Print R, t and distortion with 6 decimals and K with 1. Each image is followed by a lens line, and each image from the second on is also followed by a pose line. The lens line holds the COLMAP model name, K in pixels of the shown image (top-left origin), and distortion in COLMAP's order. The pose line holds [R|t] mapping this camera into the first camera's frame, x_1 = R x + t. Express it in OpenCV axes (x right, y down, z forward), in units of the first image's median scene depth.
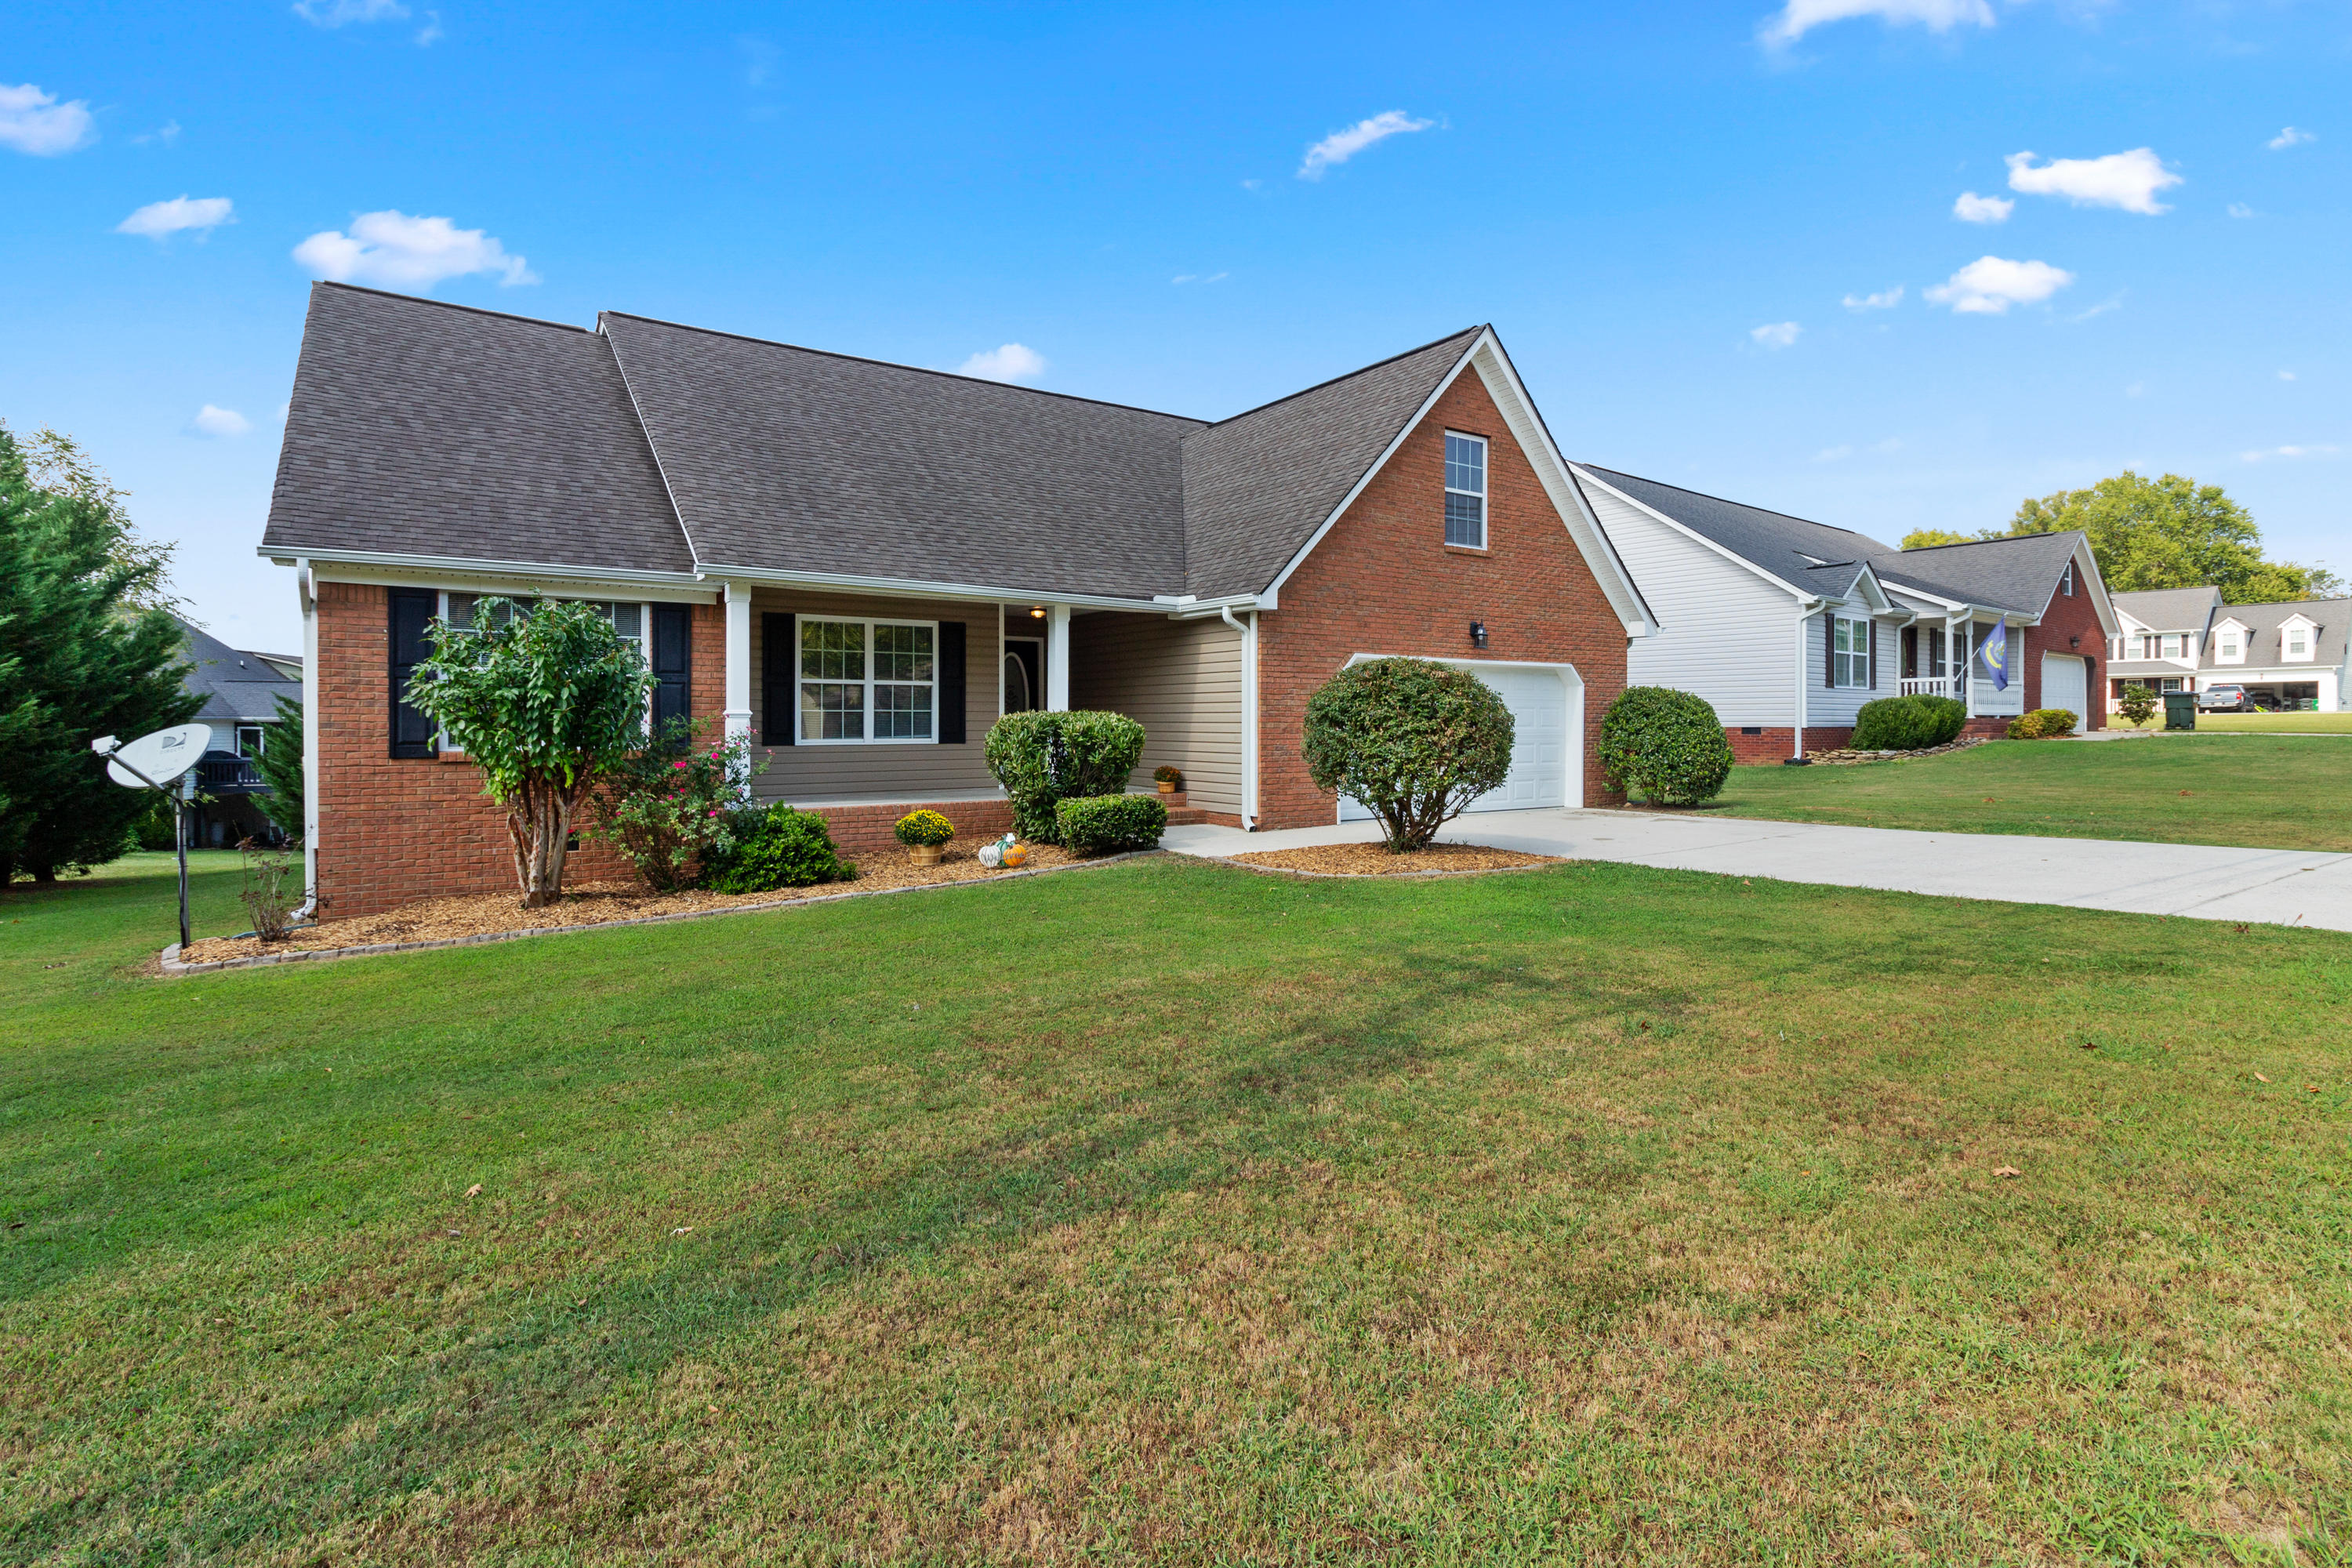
lens RADIAL K [[1102.7, 0, 1174.2], [0, 1102.7, 761.3], [0, 0, 1]] dist [0.004330, 0.000015]
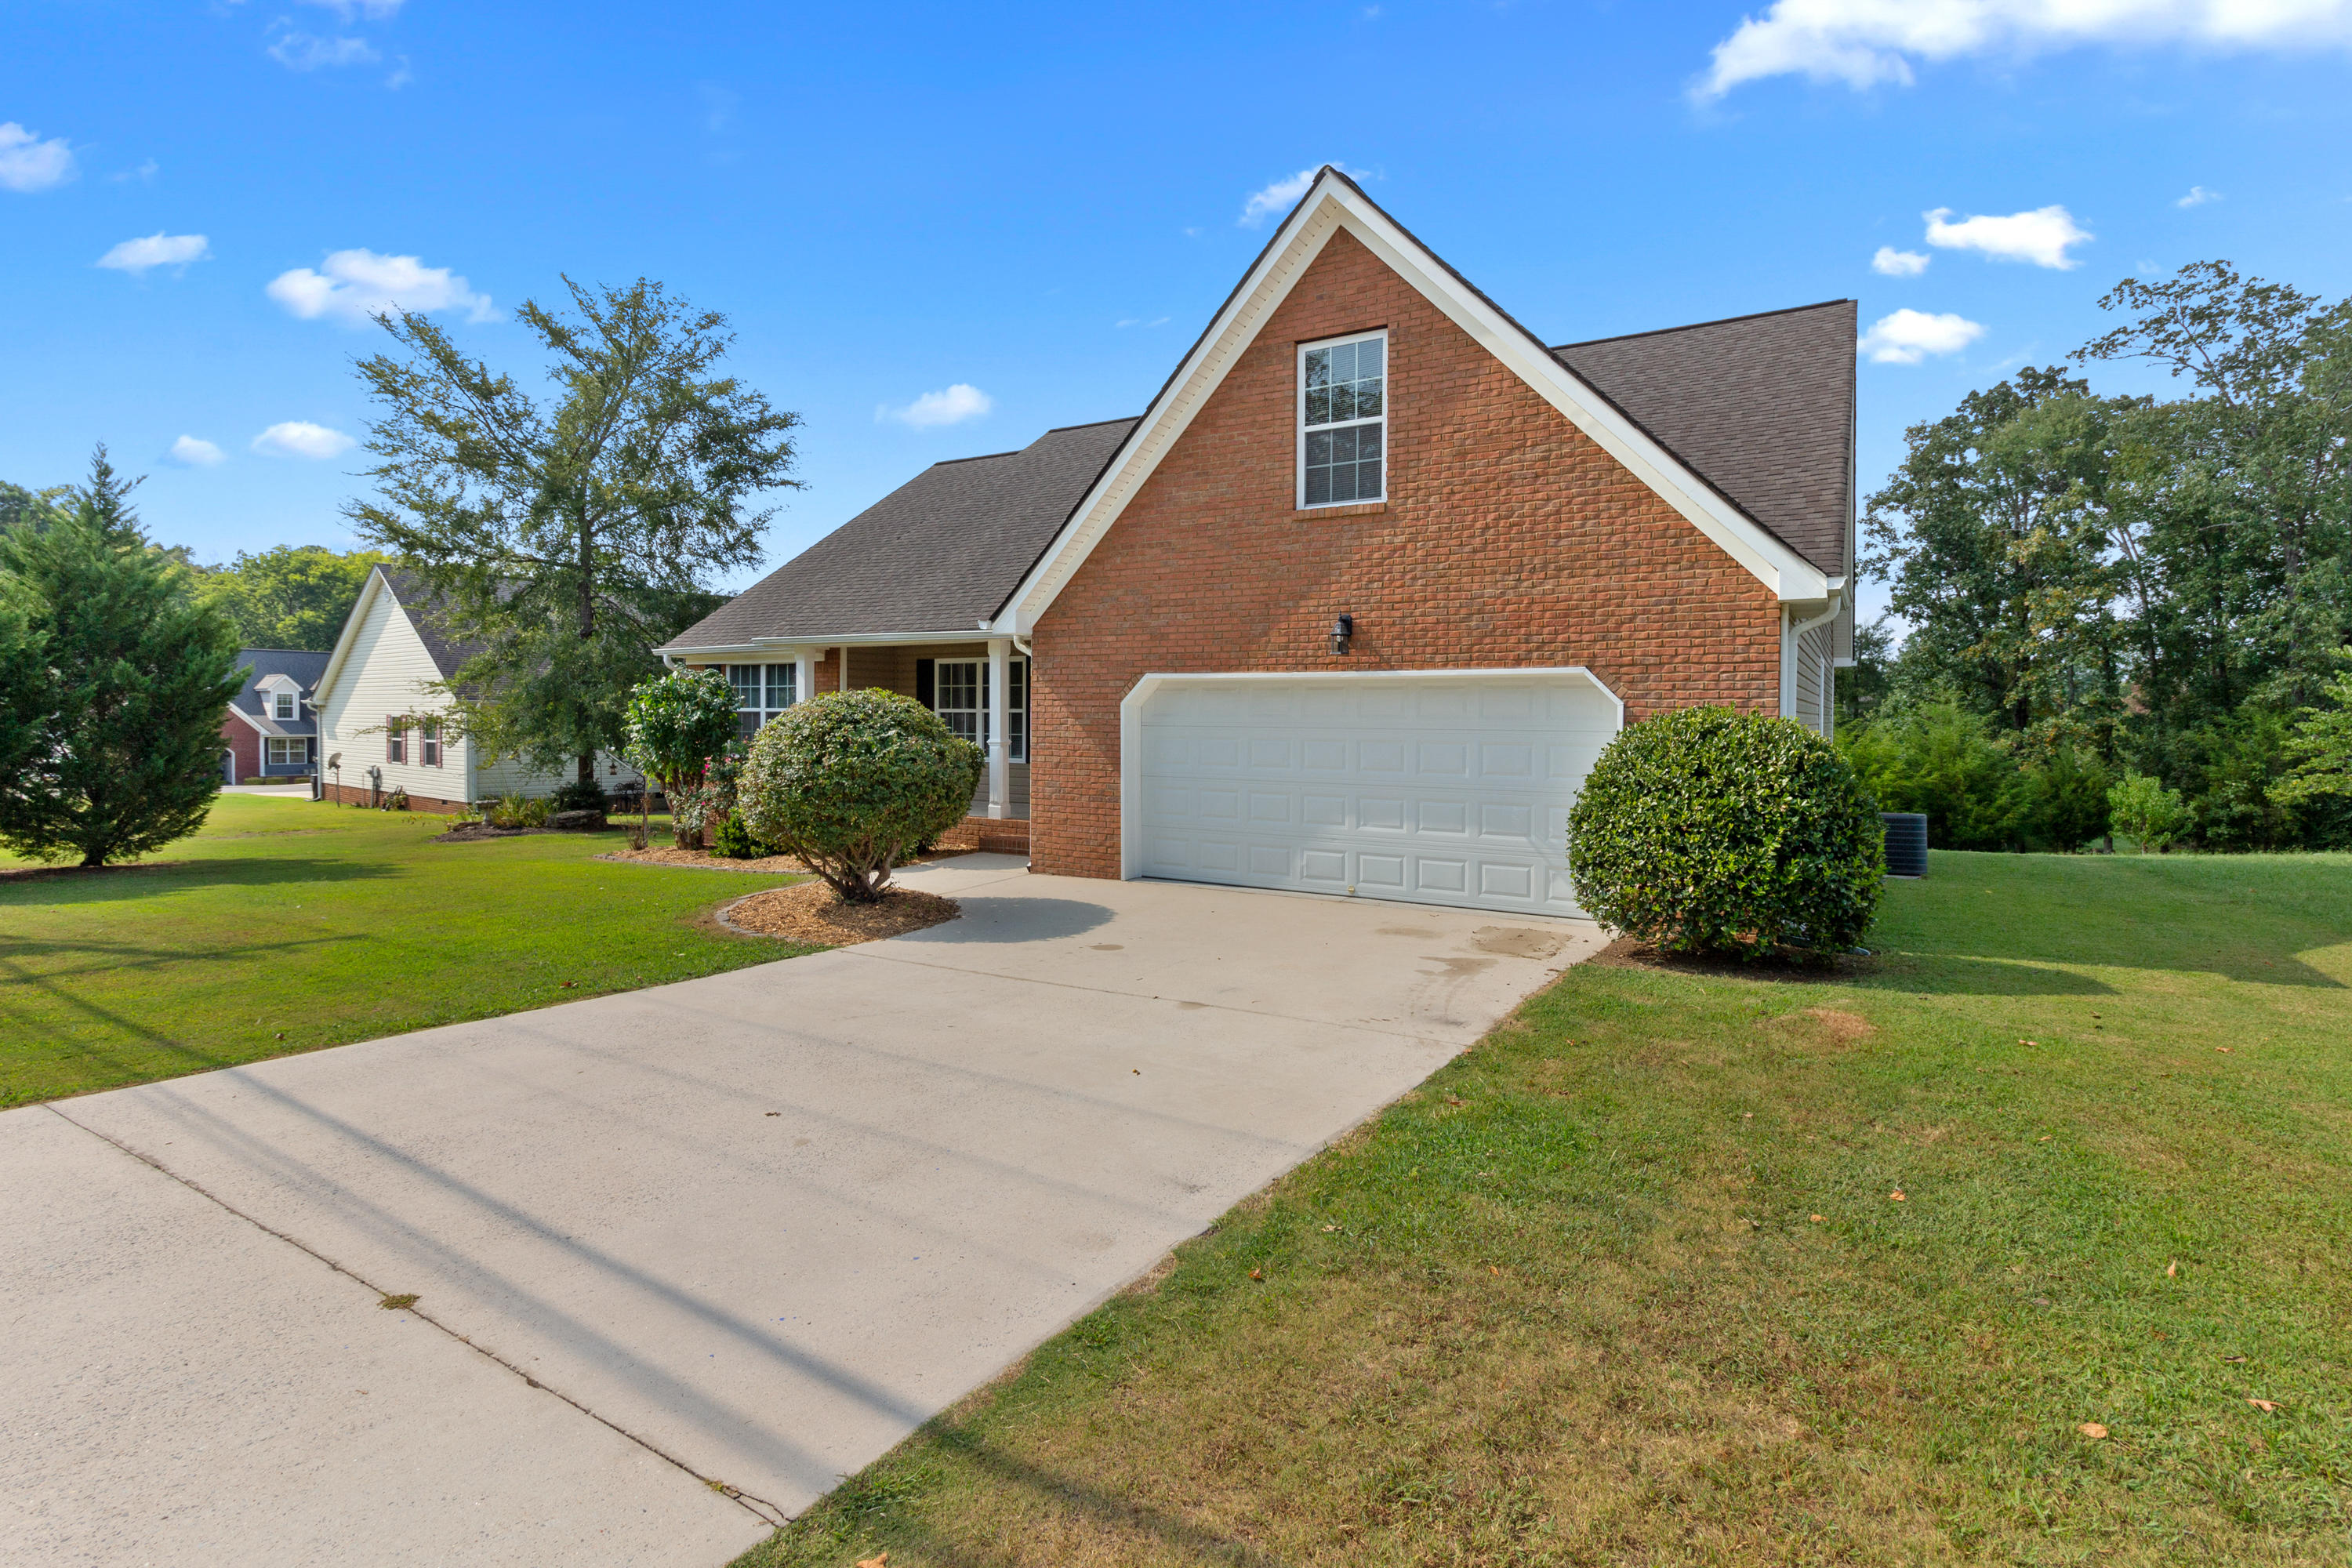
lens RADIAL K [[1102.7, 0, 1183.6], [0, 1102.7, 775.6], [0, 0, 1]] dist [0.004330, 0.000015]
pose [[0.421252, 0.051496, -0.905481, 0.896633], [-0.040951, 0.998448, 0.037731, -0.053381], [0.906019, 0.021186, 0.422707, 0.669458]]
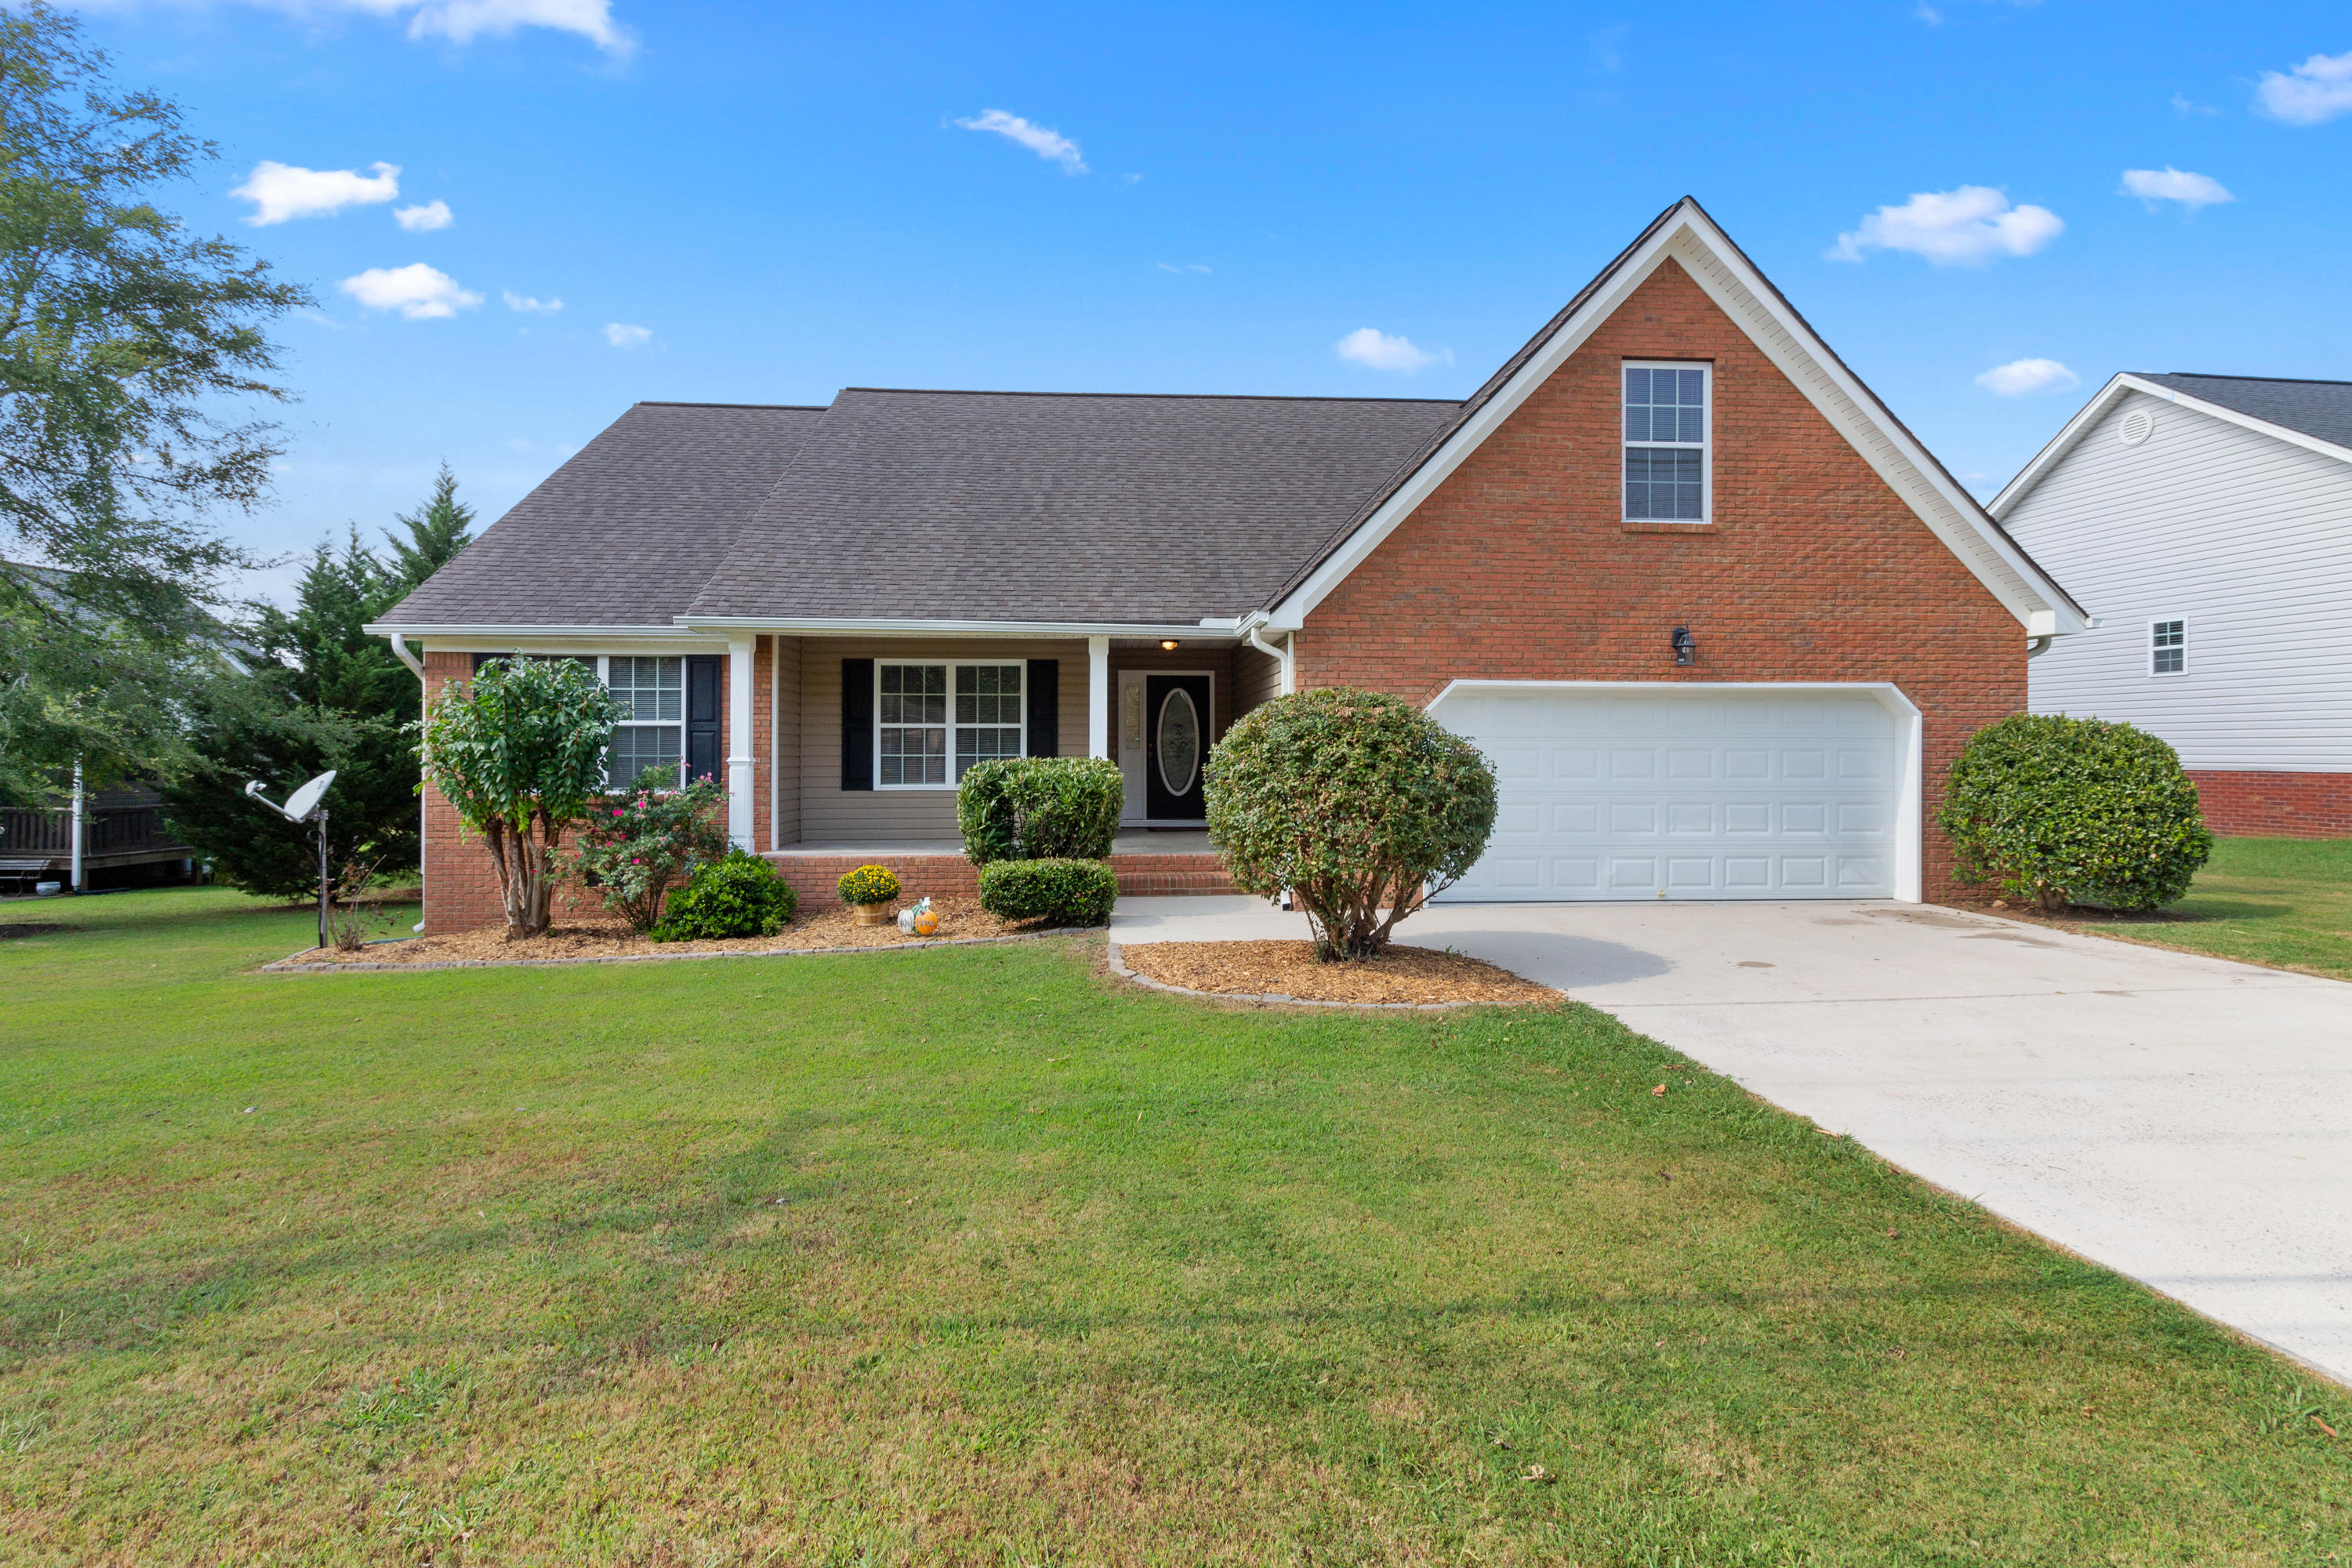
lens RADIAL K [[1102.7, 0, 1185.2], [0, 1102.7, 773.4], [0, 0, 1]] dist [0.004330, 0.000015]
pose [[0.867438, 0.010217, -0.497440, 0.370892], [-0.018527, 0.999759, -0.011773, -0.021886], [0.497200, 0.019429, 0.867418, 0.257790]]
